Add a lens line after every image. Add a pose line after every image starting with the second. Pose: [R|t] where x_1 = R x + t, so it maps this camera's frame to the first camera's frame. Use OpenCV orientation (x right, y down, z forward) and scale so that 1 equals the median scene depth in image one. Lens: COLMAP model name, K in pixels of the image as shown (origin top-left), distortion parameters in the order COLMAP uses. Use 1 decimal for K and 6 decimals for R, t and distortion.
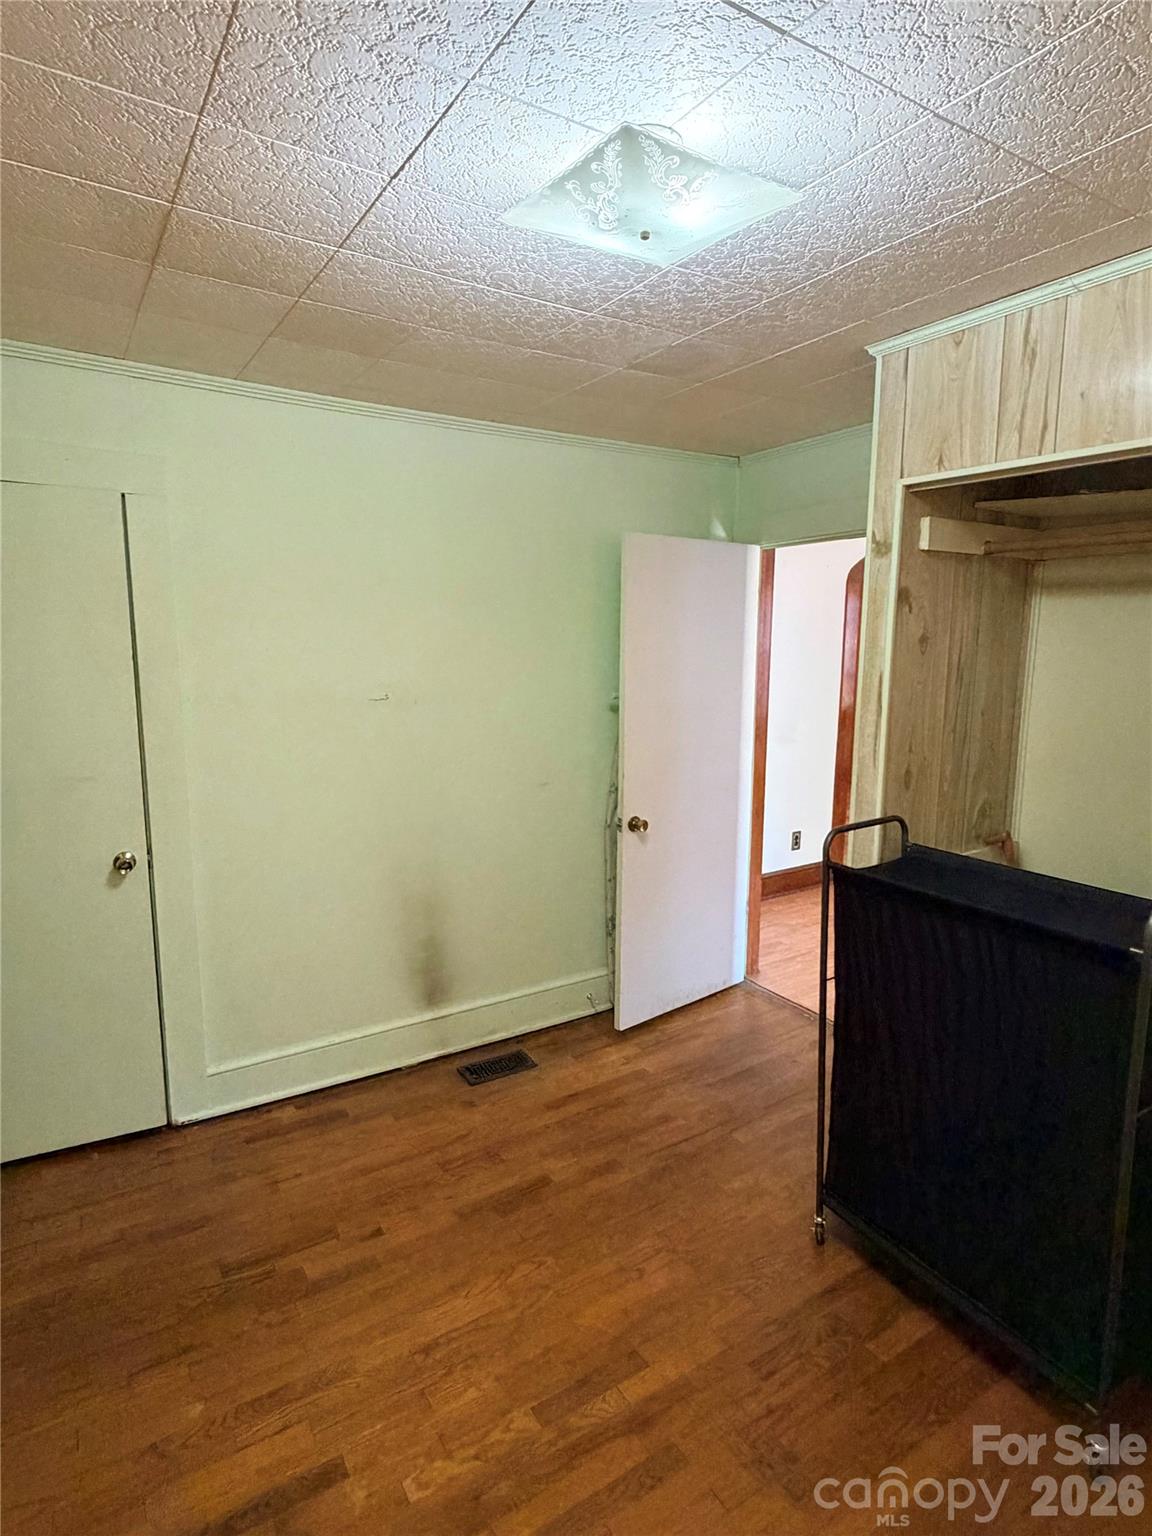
lens RADIAL K [[837.8, 0, 576.0], [0, 837.8, 768.0], [0, 0, 1]] dist [-0.000024, 0.000138]
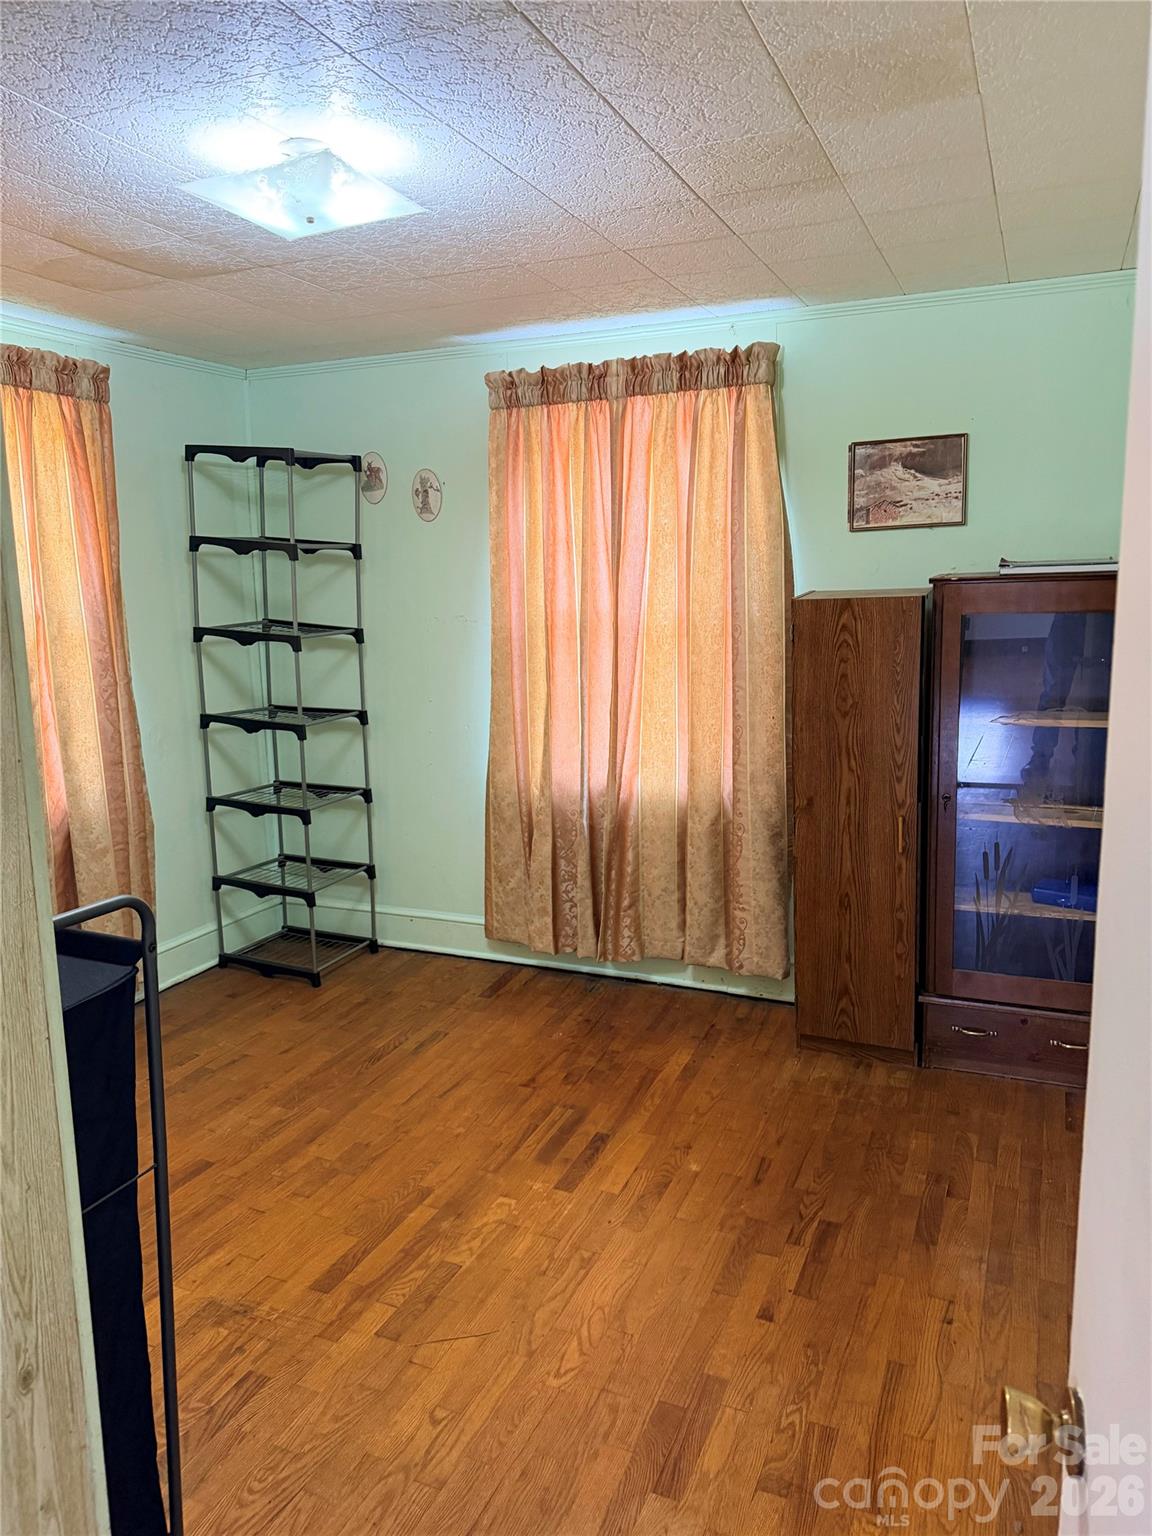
lens RADIAL K [[1105.5, 0, 568.8], [0, 1105.5, 765.6], [0, 0, 1]] dist [0.031556, -0.006065]
pose [[-0.836222, 0.098120, -0.539541, 0.507689], [-0.068831, 0.957303, 0.280773, -0.251092], [0.544054, 0.271926, -0.793764, 1.906779]]
